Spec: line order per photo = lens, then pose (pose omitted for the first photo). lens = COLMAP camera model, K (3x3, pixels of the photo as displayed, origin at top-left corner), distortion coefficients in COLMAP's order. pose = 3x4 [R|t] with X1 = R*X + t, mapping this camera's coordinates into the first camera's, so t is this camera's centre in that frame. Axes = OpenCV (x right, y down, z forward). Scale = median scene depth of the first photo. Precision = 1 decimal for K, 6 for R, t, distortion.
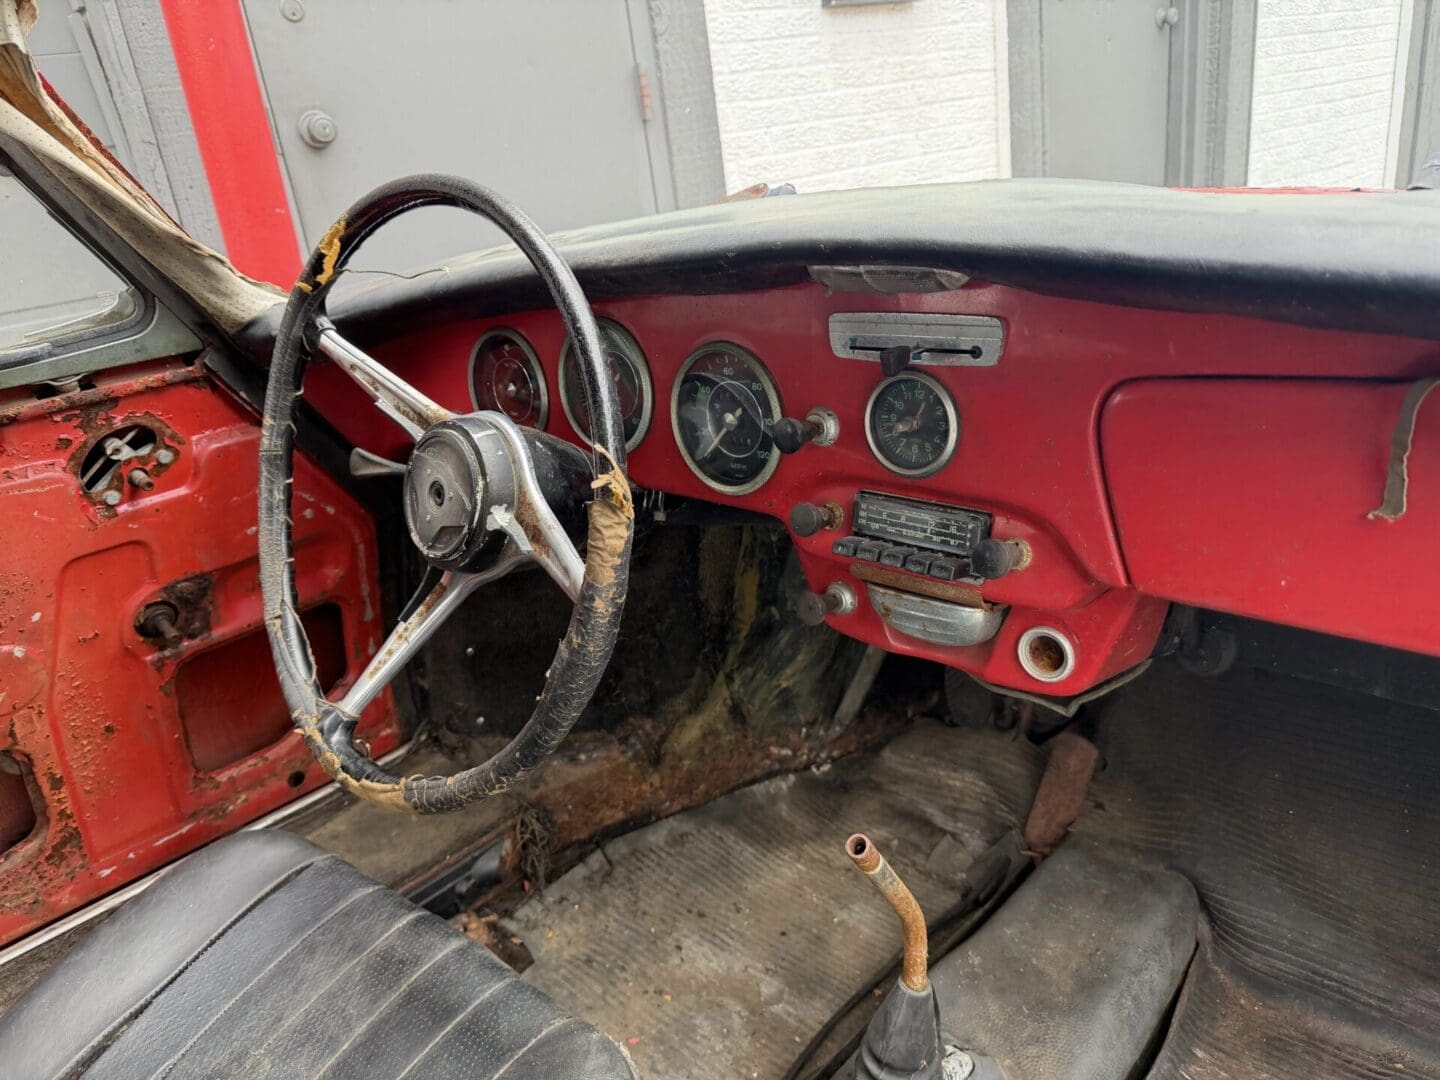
lens RADIAL K [[1049.6, 0, 720.0], [0, 1049.6, 540.0], [0, 0, 1]] dist [-0.007689, -0.006107]
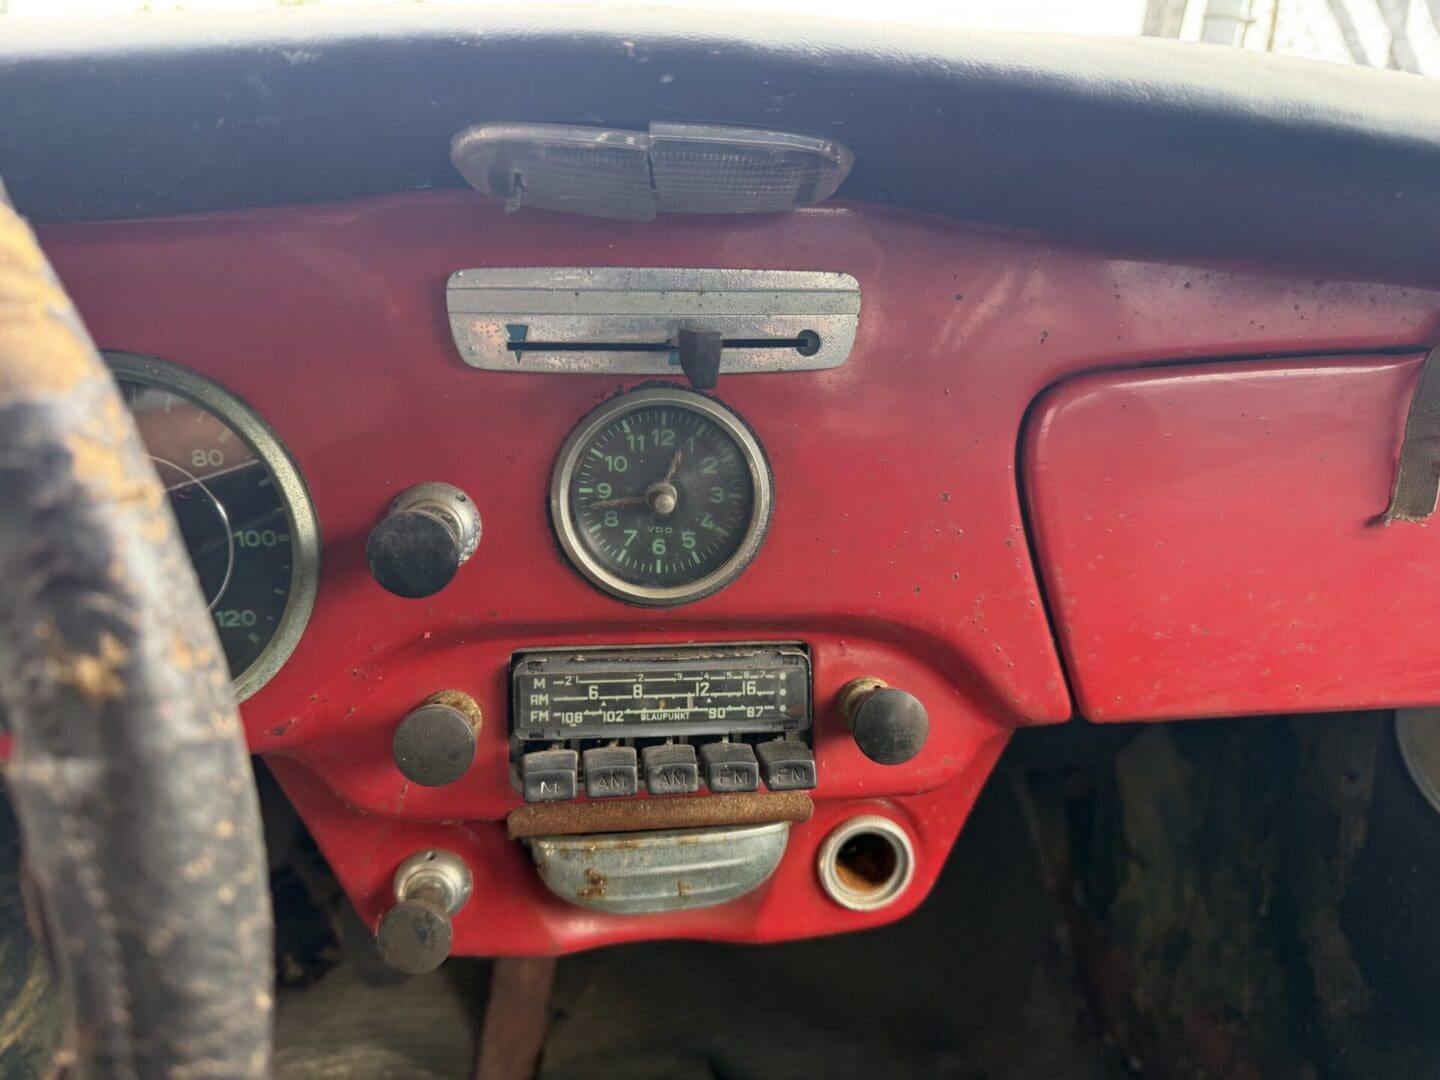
lens RADIAL K [[1049.6, 0, 720.0], [0, 1049.6, 540.0], [0, 0, 1]] dist [-0.007689, -0.006107]
pose [[0.620671, -0.100401, 0.777616, -0.184289], [0.196948, 0.979934, -0.030676, -0.068274], [-0.758933, 0.172190, 0.627990, 0.658687]]
